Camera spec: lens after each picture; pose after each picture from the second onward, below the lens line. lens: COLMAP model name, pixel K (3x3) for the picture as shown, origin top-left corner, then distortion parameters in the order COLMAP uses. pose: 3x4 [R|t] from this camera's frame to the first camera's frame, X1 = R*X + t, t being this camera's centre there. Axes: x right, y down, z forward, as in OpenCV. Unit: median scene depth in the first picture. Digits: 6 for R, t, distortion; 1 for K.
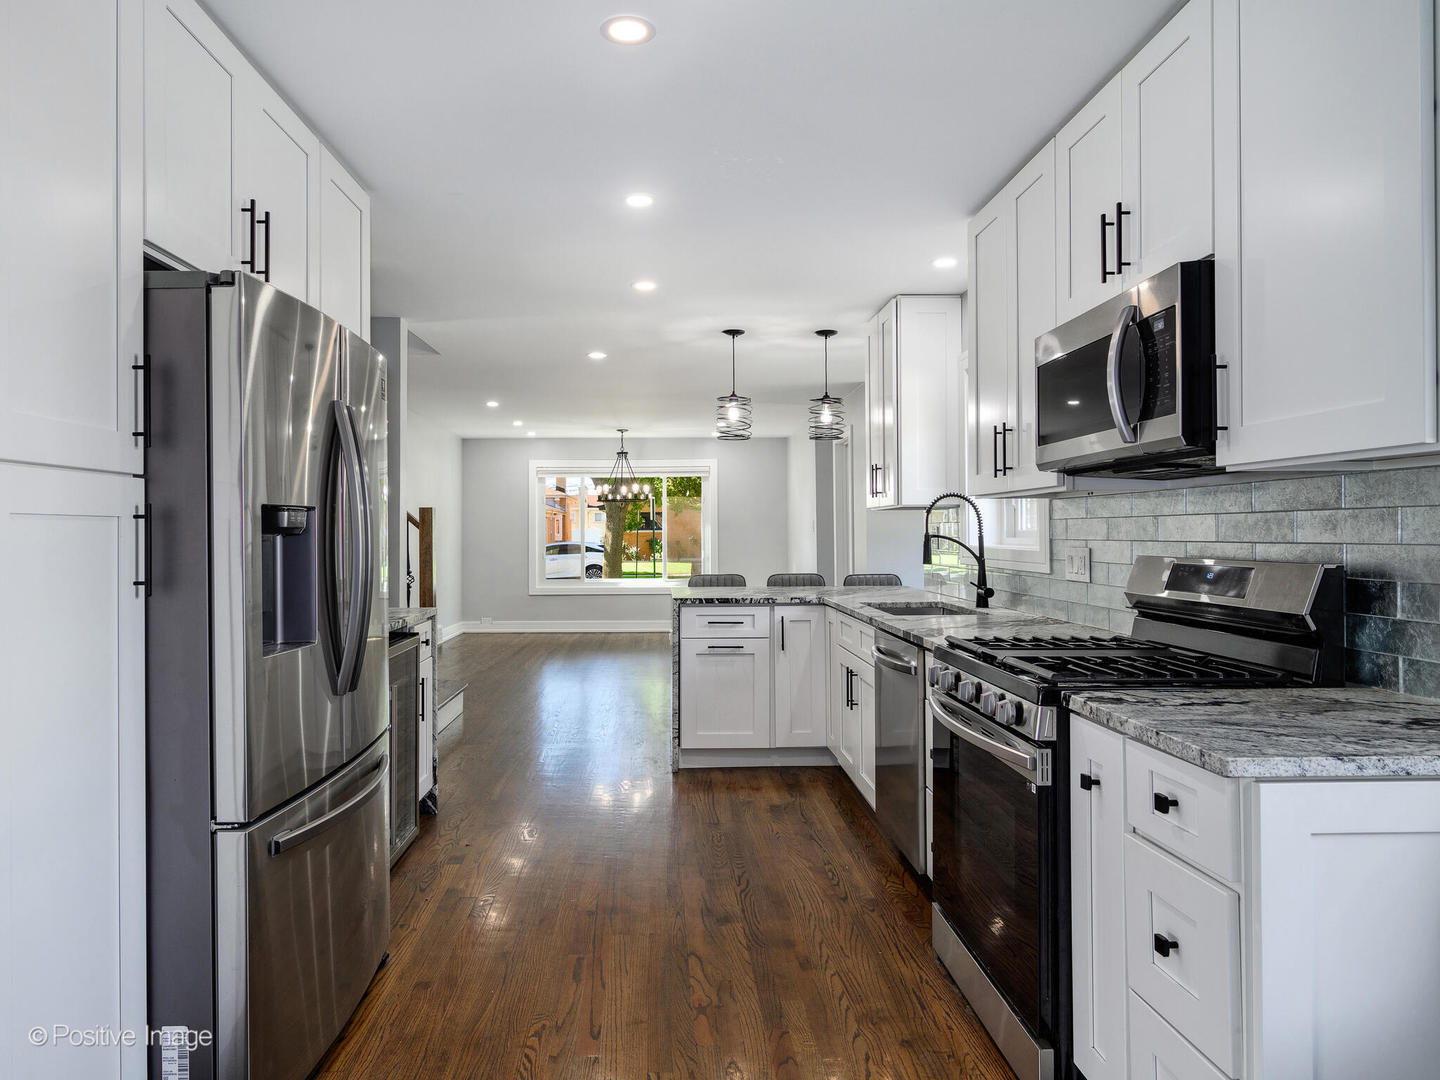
lens RADIAL K [[896.4, 0, 699.5], [0, 896.4, 528.1], [0, 0, 1]] dist [-0.005089, 0.000145]
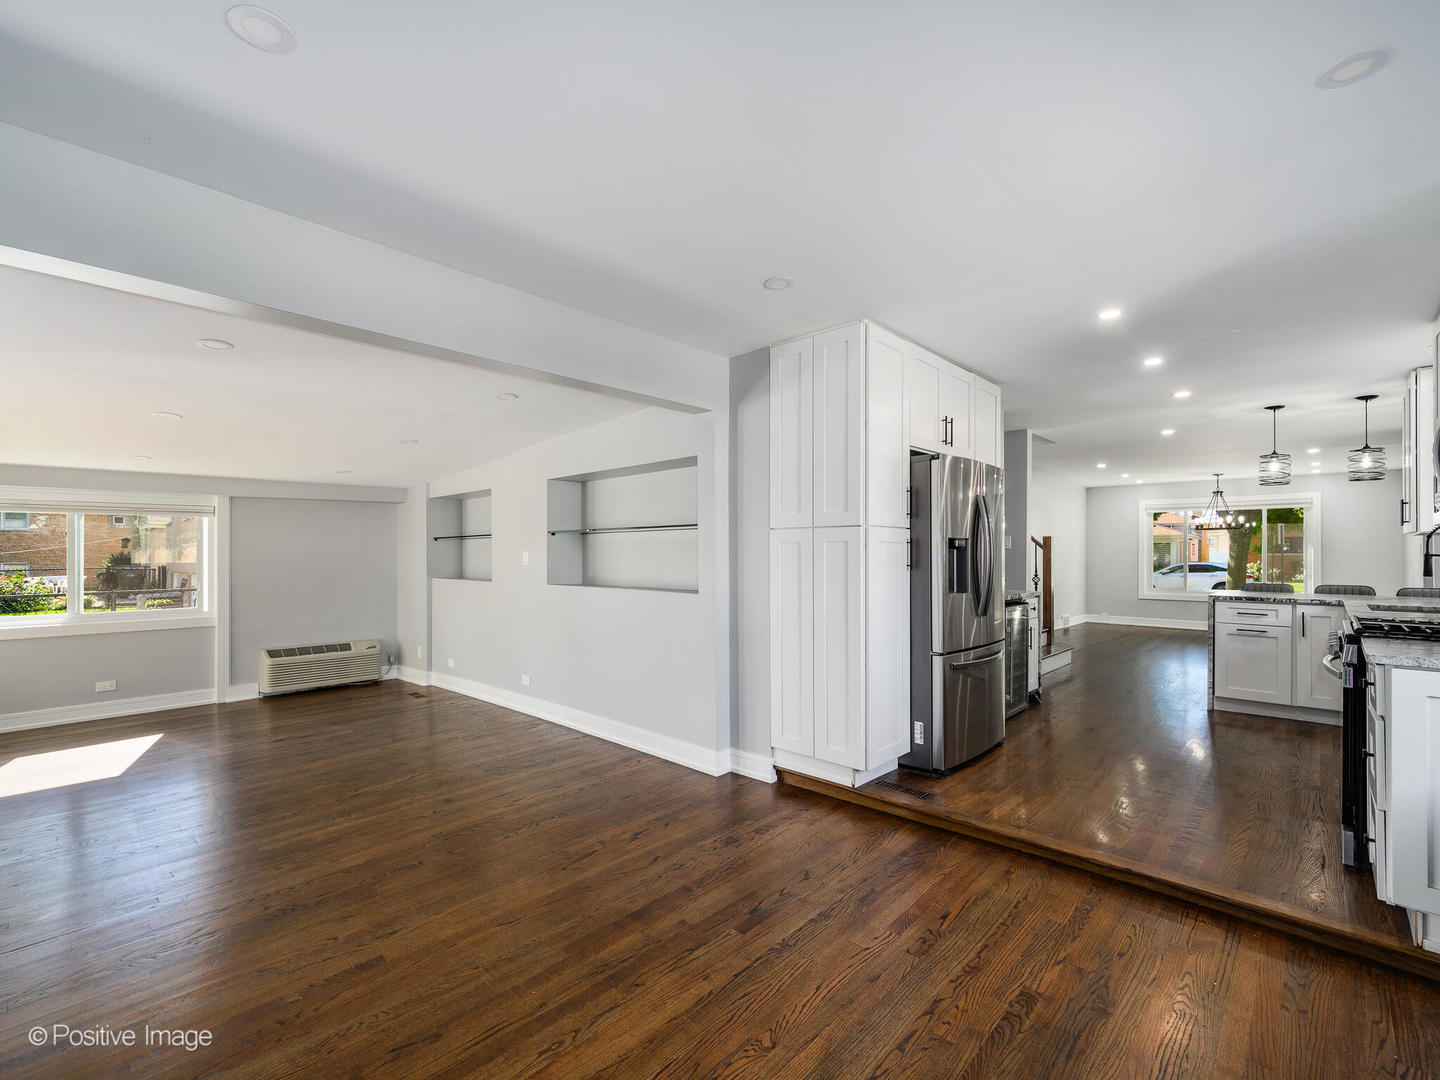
lens RADIAL K [[661.7, 0, 732.3], [0, 661.7, 544.0], [0, 0, 1]] dist [-0.011258, 0.000883]
pose [[0.709210, -0.001801, -0.704995, 0.207258], [-0.005158, 0.999957, -0.007743, 0.004924], [0.704978, 0.009128, 0.709170, -0.399212]]
